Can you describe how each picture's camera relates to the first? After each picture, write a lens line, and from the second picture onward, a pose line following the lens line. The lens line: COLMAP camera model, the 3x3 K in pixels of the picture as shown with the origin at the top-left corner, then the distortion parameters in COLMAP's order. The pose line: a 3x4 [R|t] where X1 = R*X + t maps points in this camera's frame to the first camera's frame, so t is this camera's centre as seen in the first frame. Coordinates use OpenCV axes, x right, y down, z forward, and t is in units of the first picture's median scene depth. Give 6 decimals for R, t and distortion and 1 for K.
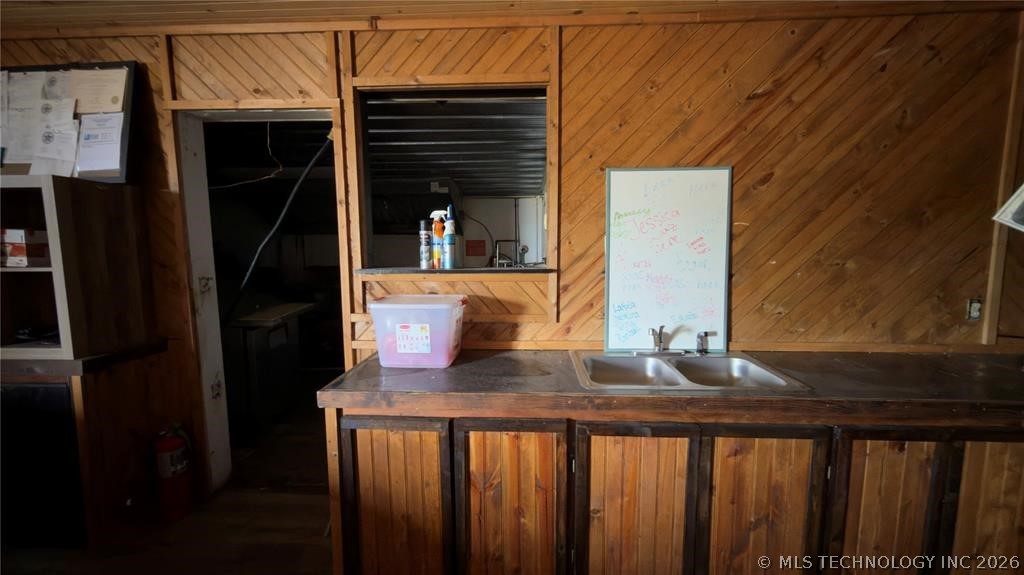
lens RADIAL K [[403.9, 0, 512.0], [0, 403.9, 287.5], [0, 0, 1]] dist [0.000403, 0.000037]
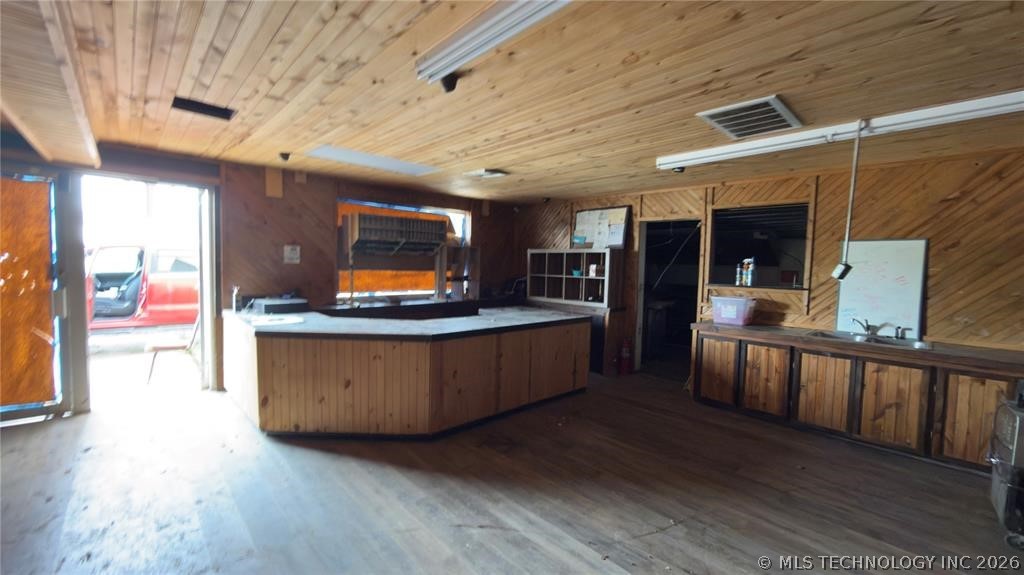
lens RADIAL K [[403.9, 0, 512.0], [0, 403.9, 287.5], [0, 0, 1]] dist [0.000403, 0.000037]
pose [[0.719434, 0.060653, -0.691908, 0.462931], [-0.101215, 0.994701, -0.018045, 0.143301], [0.687147, 0.083013, 0.721761, -1.576406]]
